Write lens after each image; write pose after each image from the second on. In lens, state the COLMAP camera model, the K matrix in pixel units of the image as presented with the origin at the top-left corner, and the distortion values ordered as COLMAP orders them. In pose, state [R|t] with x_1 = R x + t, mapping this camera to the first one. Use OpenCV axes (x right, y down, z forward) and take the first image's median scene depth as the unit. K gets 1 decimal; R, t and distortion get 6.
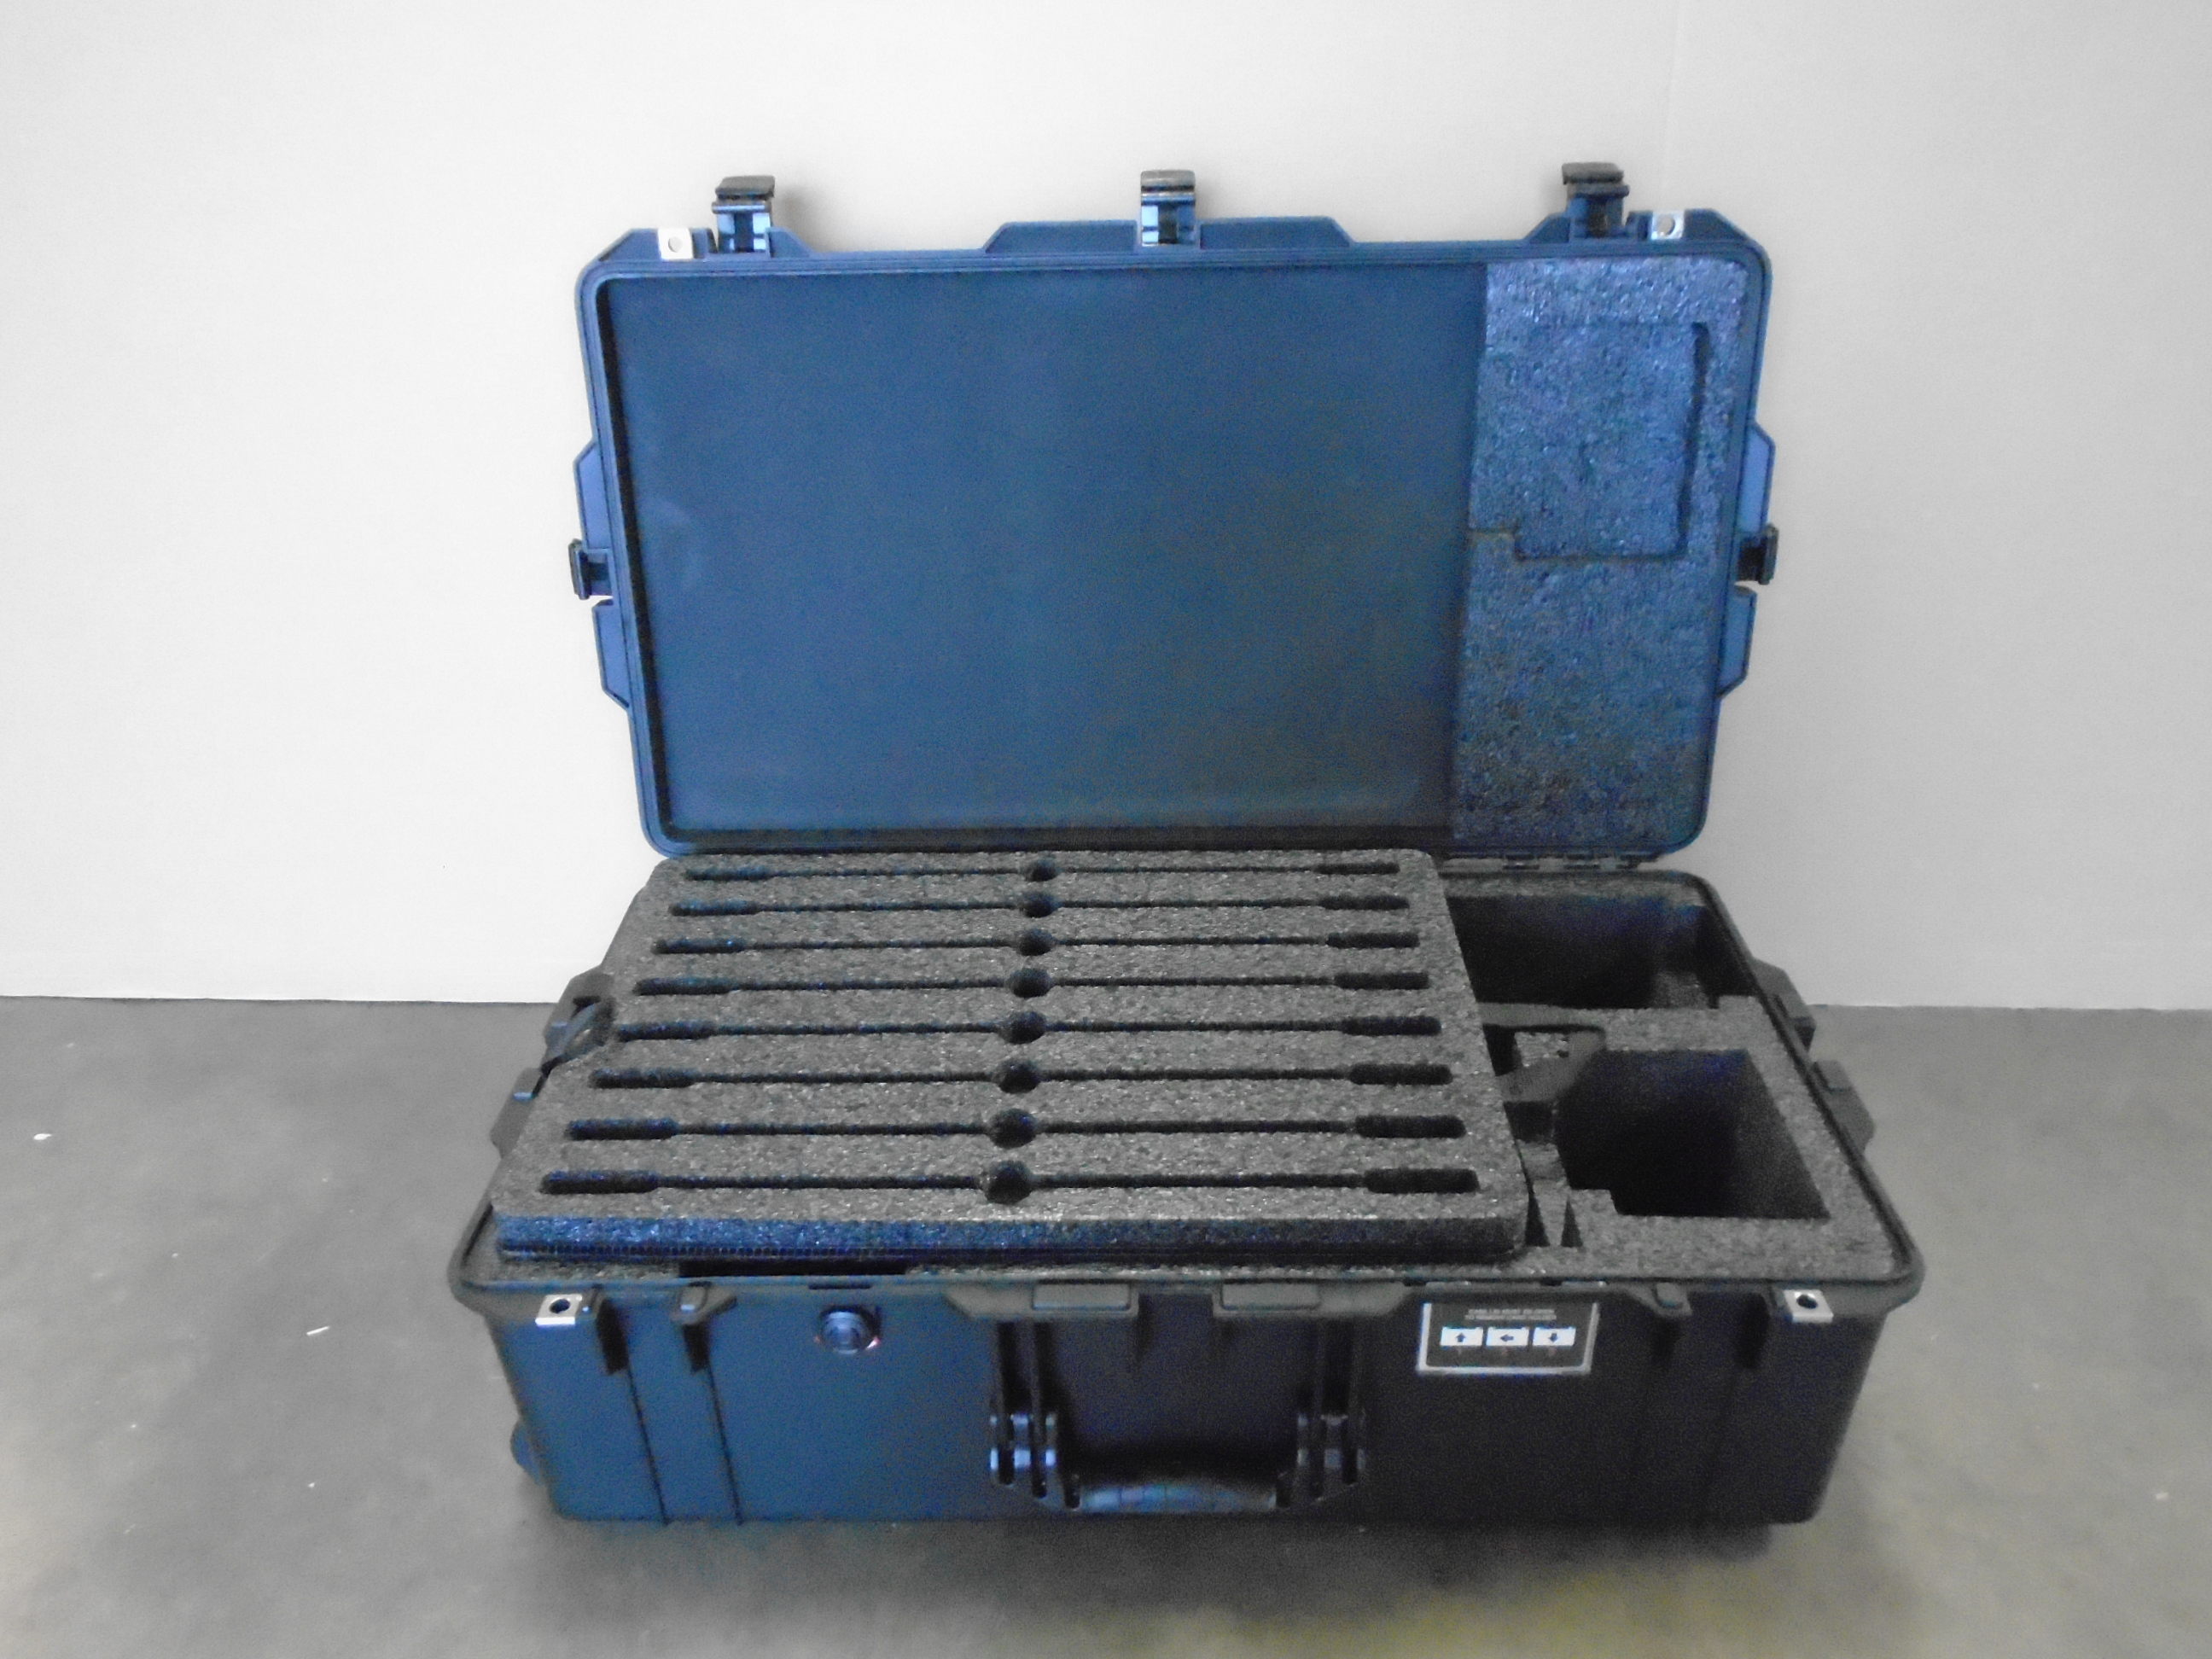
lens RADIAL K [[1684.7, 0, 1106.0], [0, 1684.7, 829.5], [0, 0, 1]] dist [-0.003509, -0.000973]
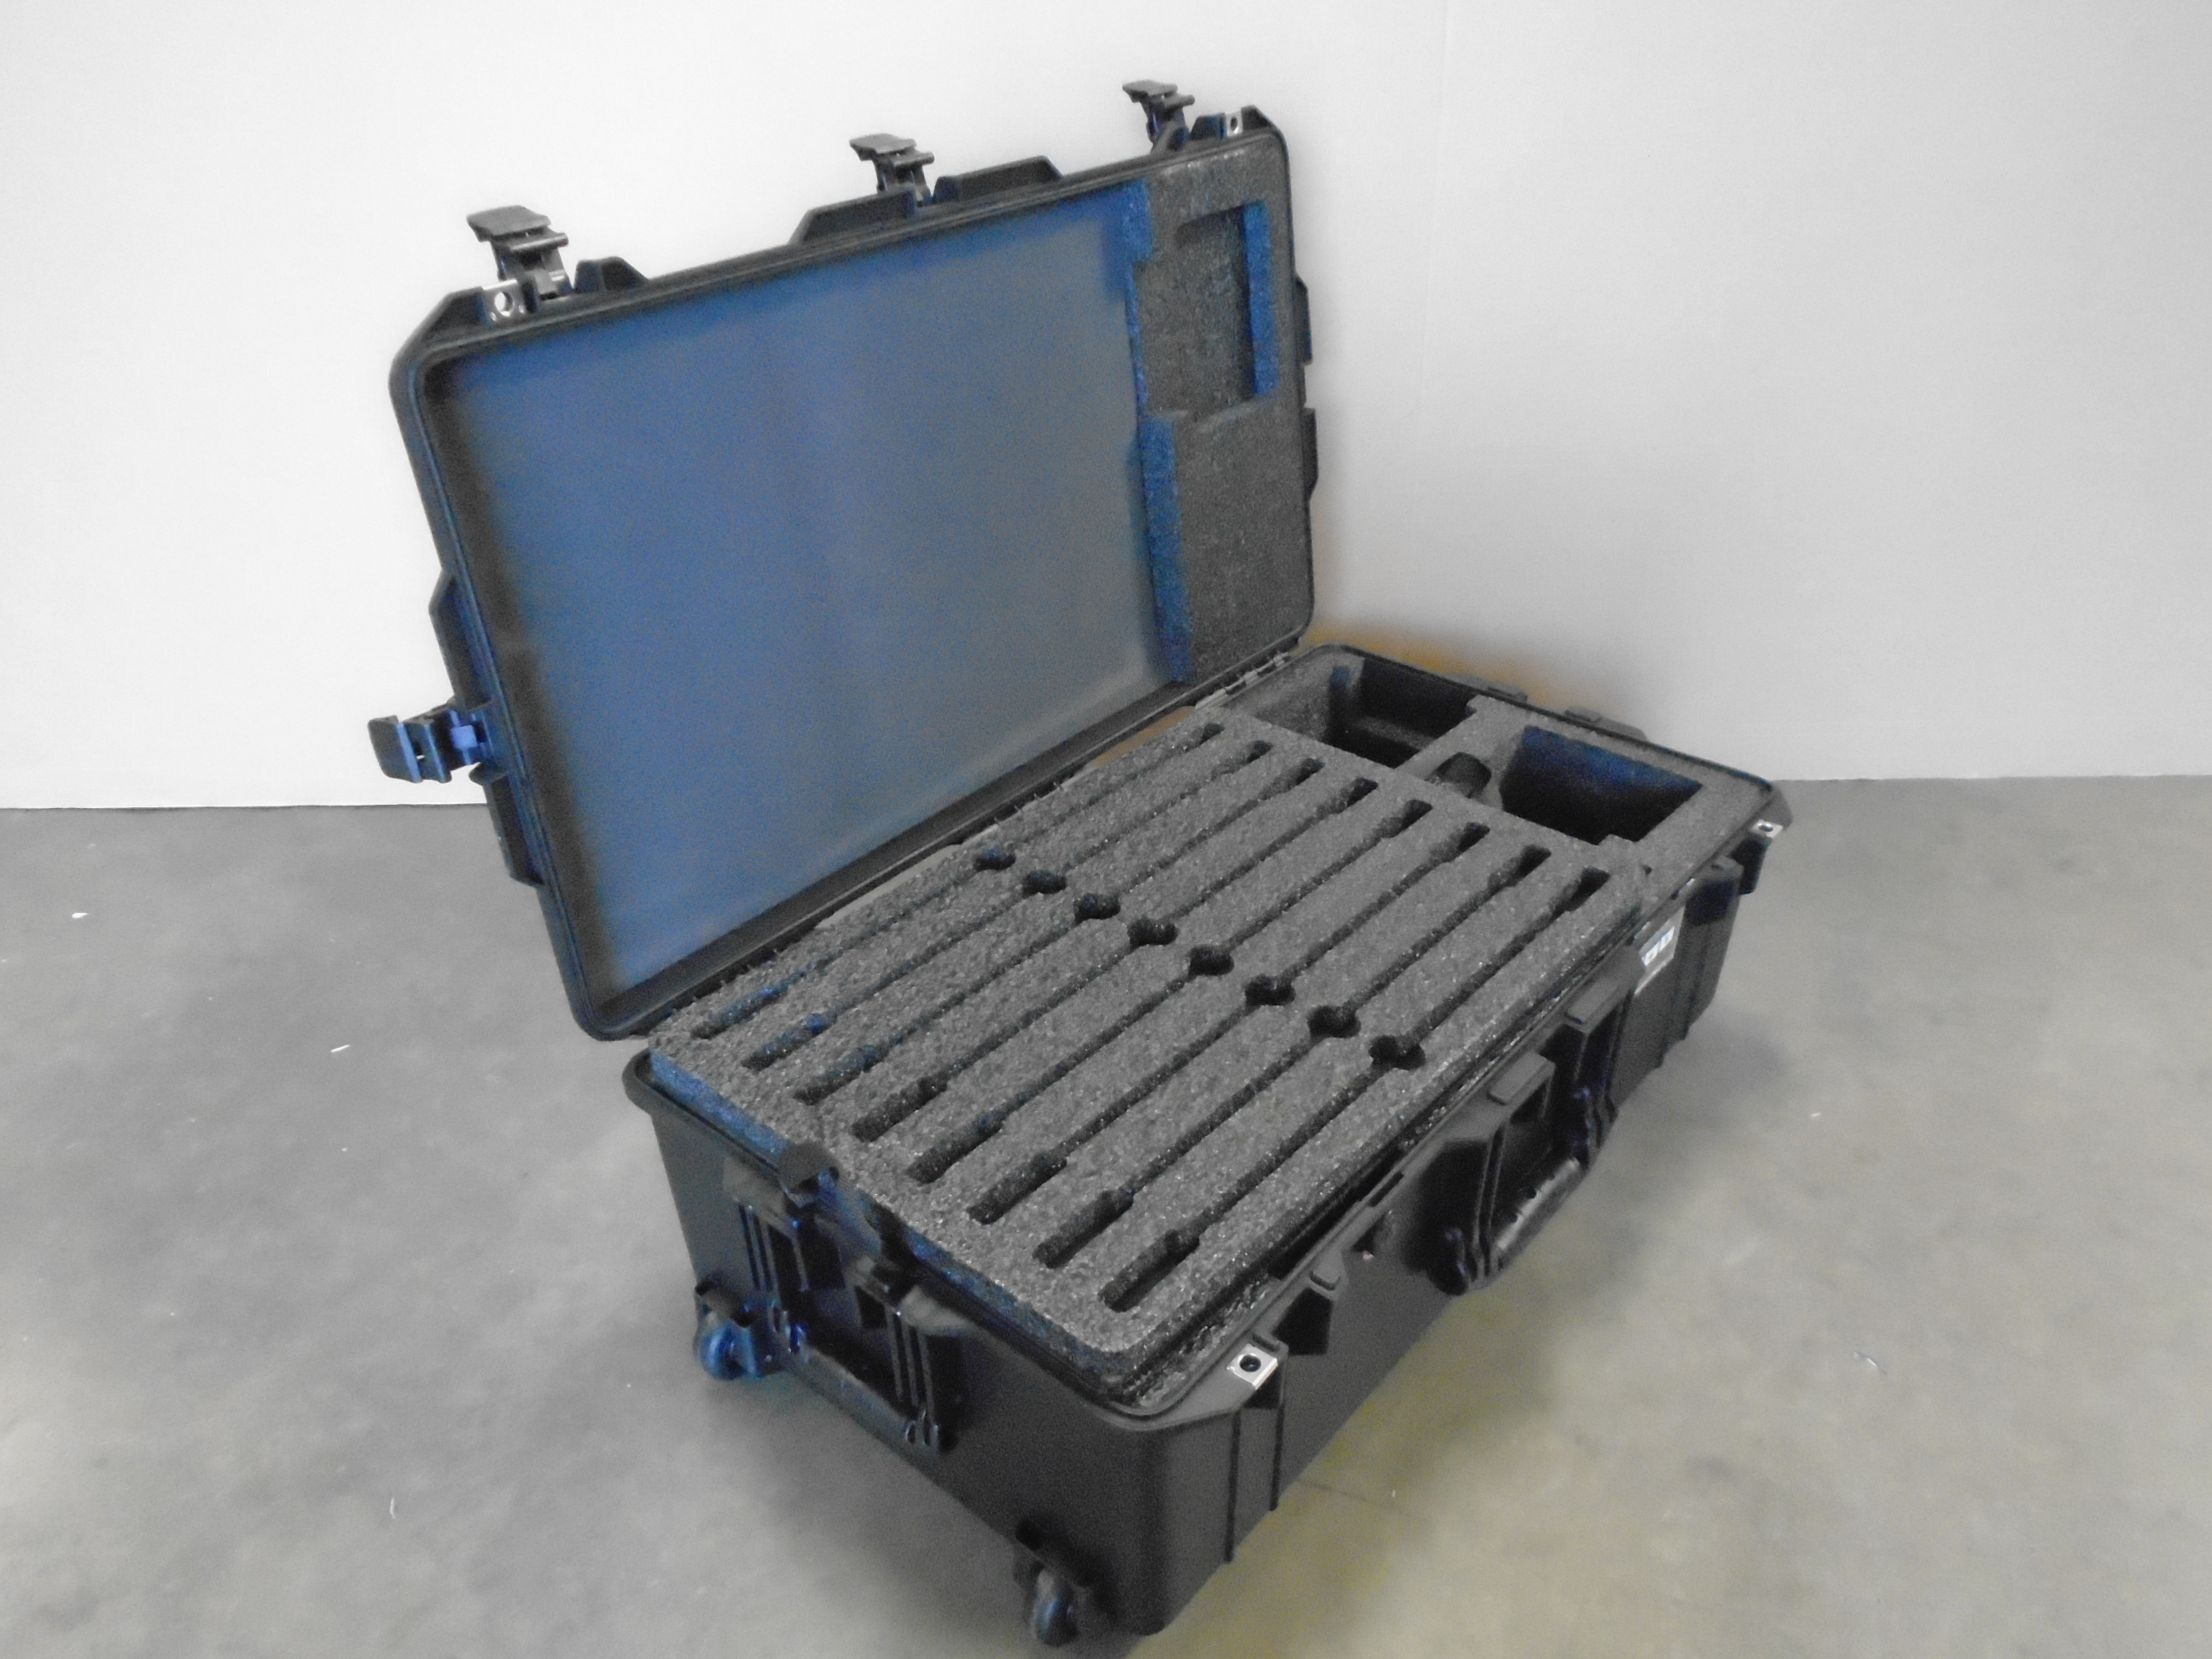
lens RADIAL K [[1684.7, 0, 1106.0], [0, 1684.7, 829.5], [0, 0, 1]] dist [-0.003509, -0.000973]
pose [[0.628296, -0.403409, 0.665210, -0.686355], [0.388498, 0.903502, 0.180980, -0.150337], [-0.674028, 0.144724, 0.724390, 0.258914]]
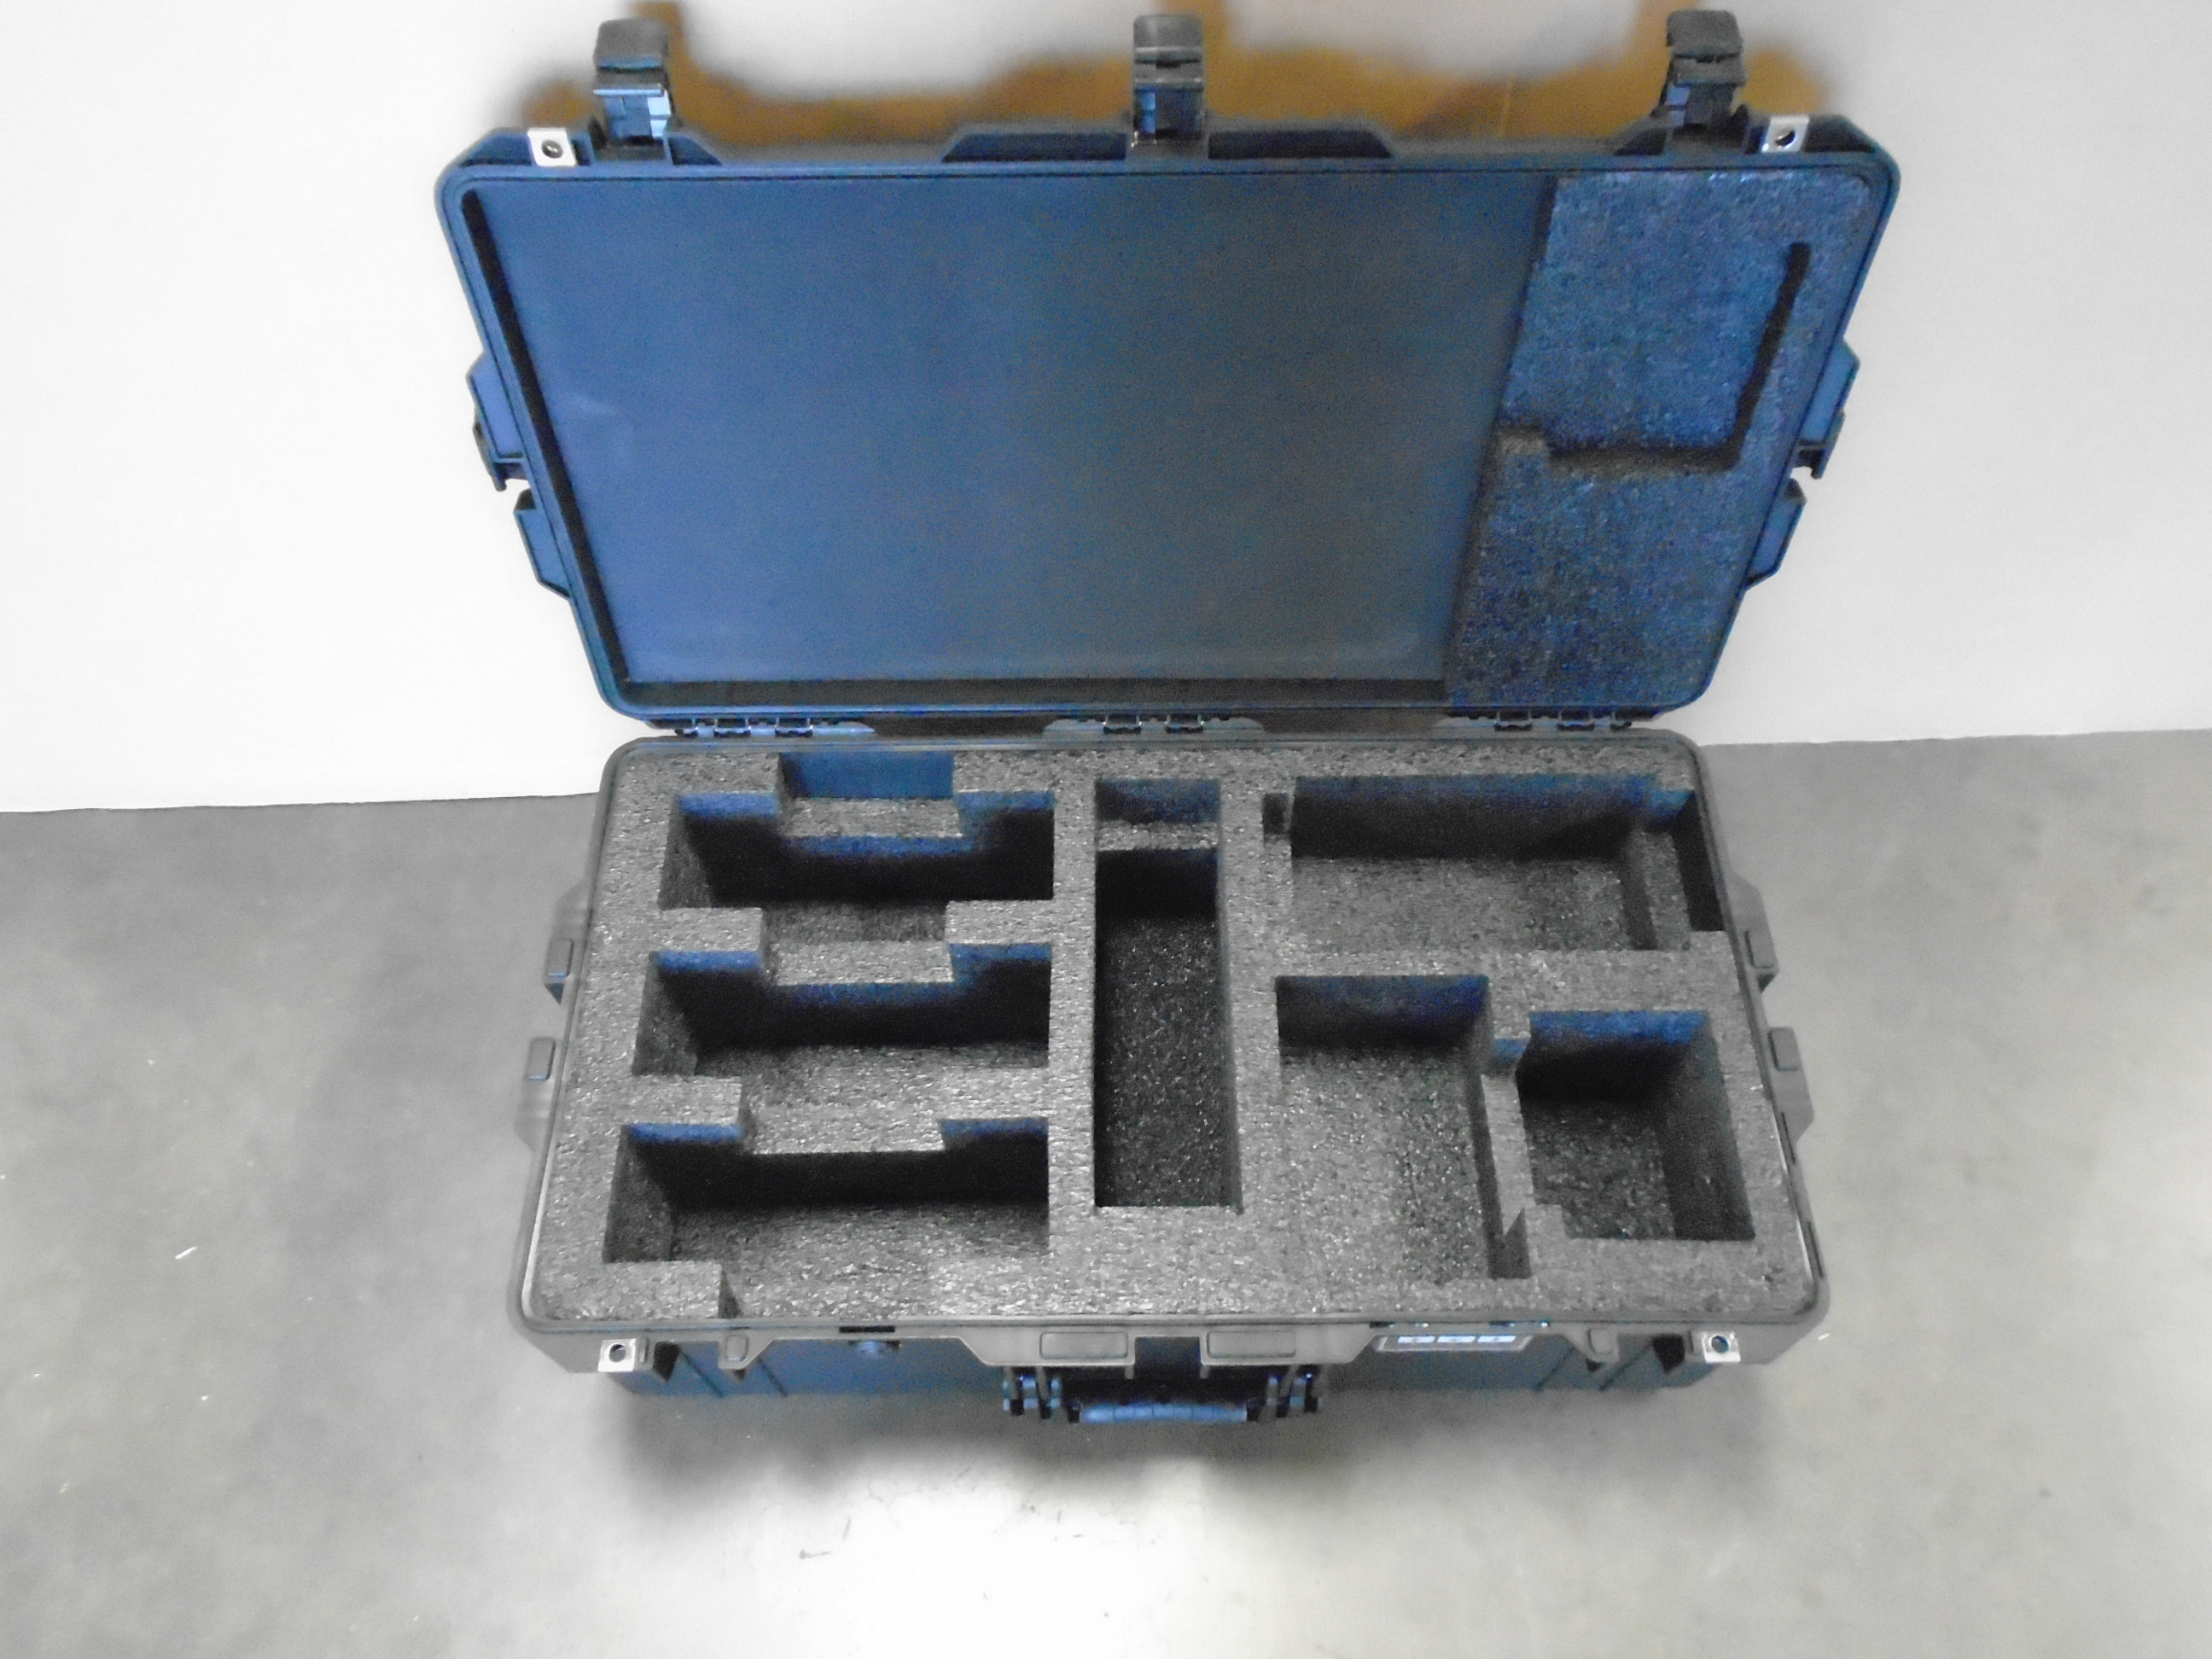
lens RADIAL K [[1684.7, 0, 1106.0], [0, 1684.7, 829.5], [0, 0, 1]] dist [-0.003509, -0.000973]
pose [[0.999512, -0.016007, 0.026828, -0.018875], [0.001236, 0.878346, 0.478025, -0.435349], [-0.031217, -0.477758, 0.877937, 0.134710]]
